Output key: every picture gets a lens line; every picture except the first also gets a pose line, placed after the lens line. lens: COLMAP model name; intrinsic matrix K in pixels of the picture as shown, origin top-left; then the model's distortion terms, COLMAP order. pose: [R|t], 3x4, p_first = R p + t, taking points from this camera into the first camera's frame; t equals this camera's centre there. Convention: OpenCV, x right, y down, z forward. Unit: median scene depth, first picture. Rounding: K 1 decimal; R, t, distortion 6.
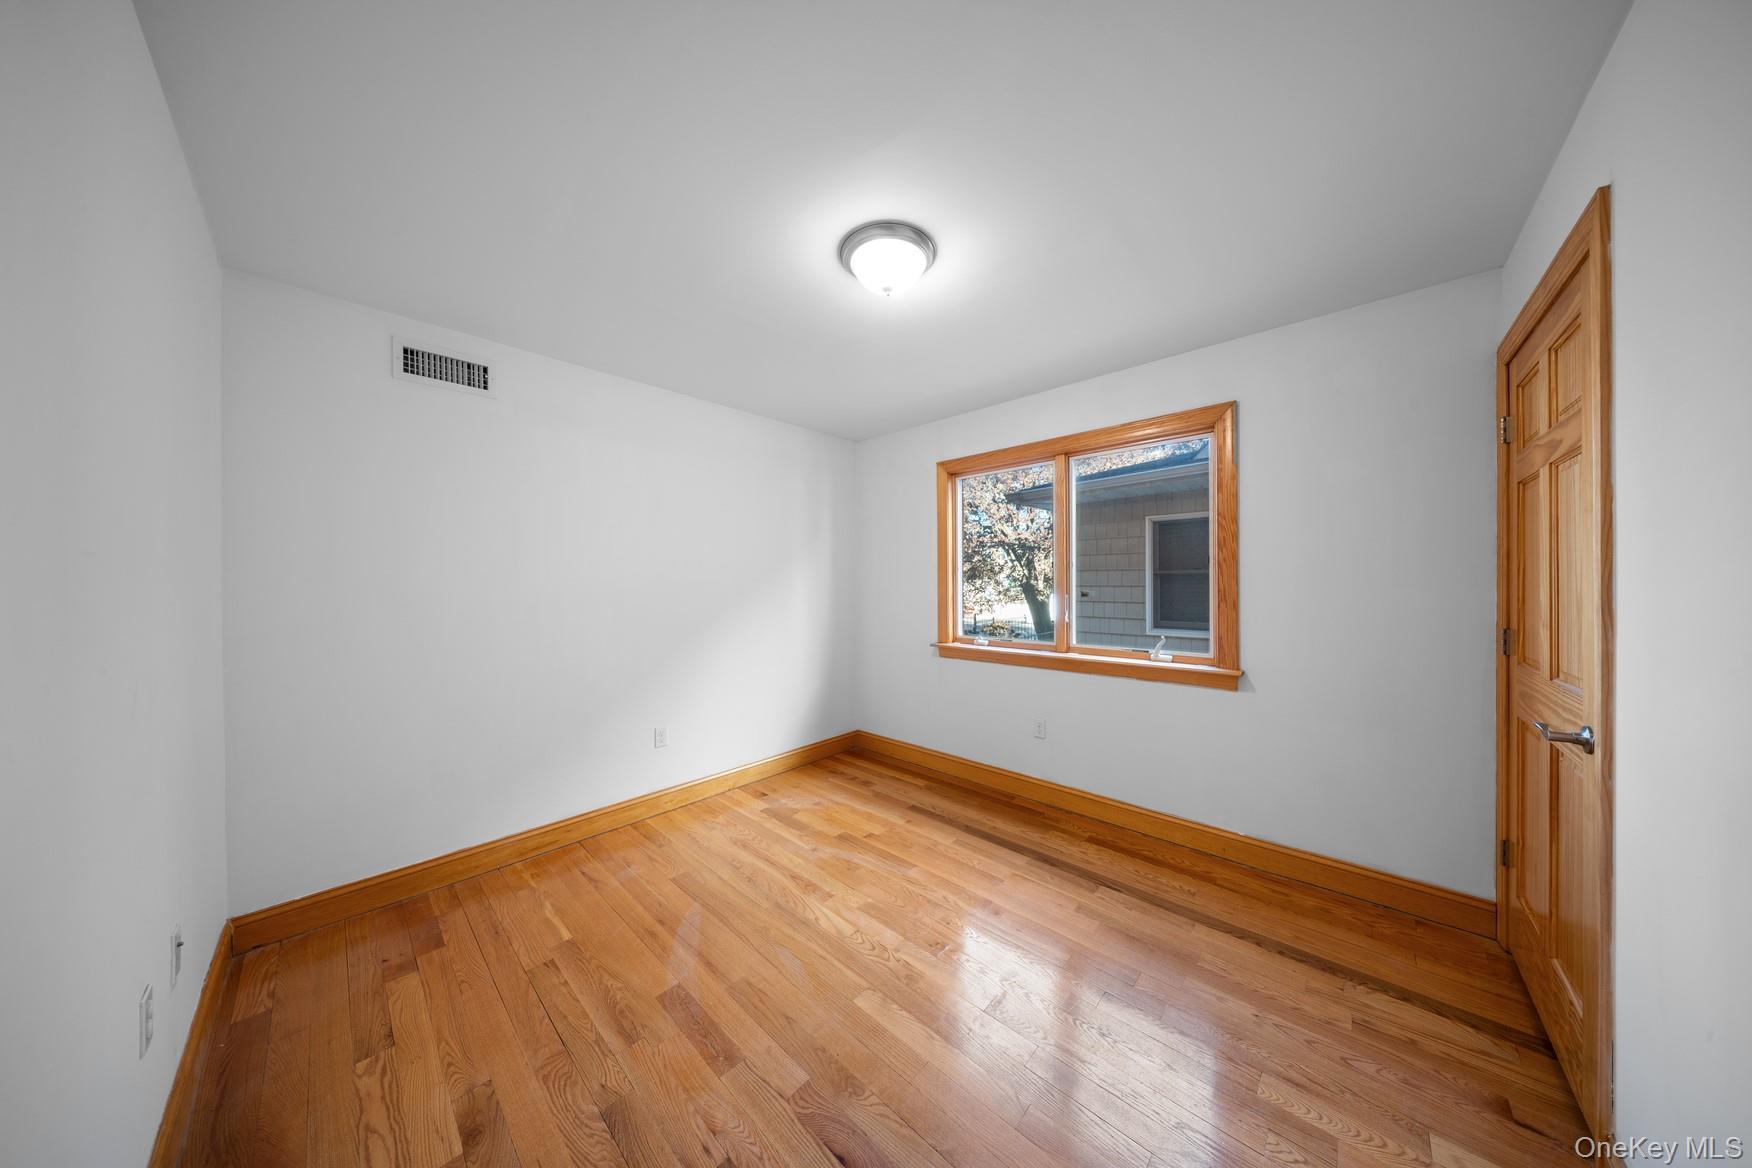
lens RADIAL K [[508.6, 0, 876.0], [0, 508.6, 584.0], [0, 0, 1]] dist [0.000857, 0.000043]
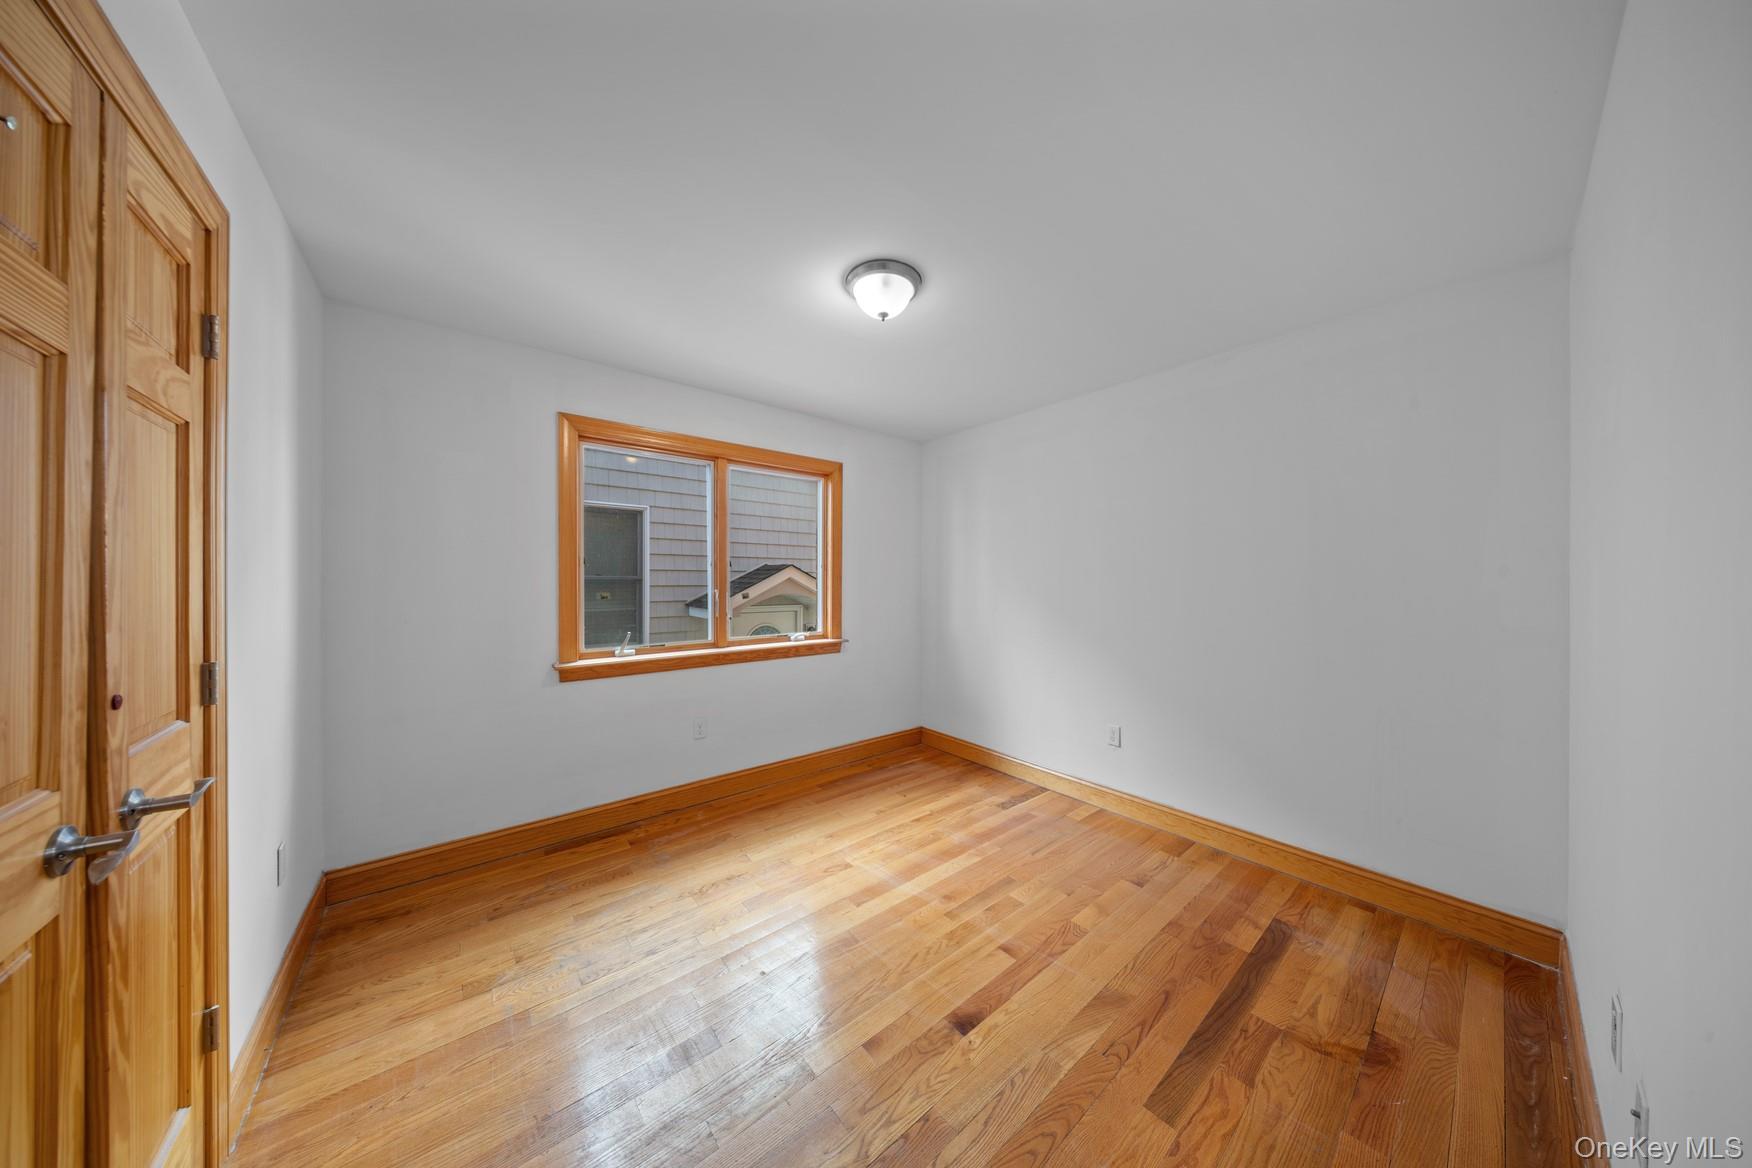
lens RADIAL K [[508.6, 0, 876.0], [0, 508.6, 584.0], [0, 0, 1]] dist [0.000857, 0.000043]
pose [[0.123710, 0.001272, 0.992318, -0.612828], [-0.003467, 0.999994, -0.000850, 0.003176], [-0.992312, -0.003335, 0.123714, 0.541061]]
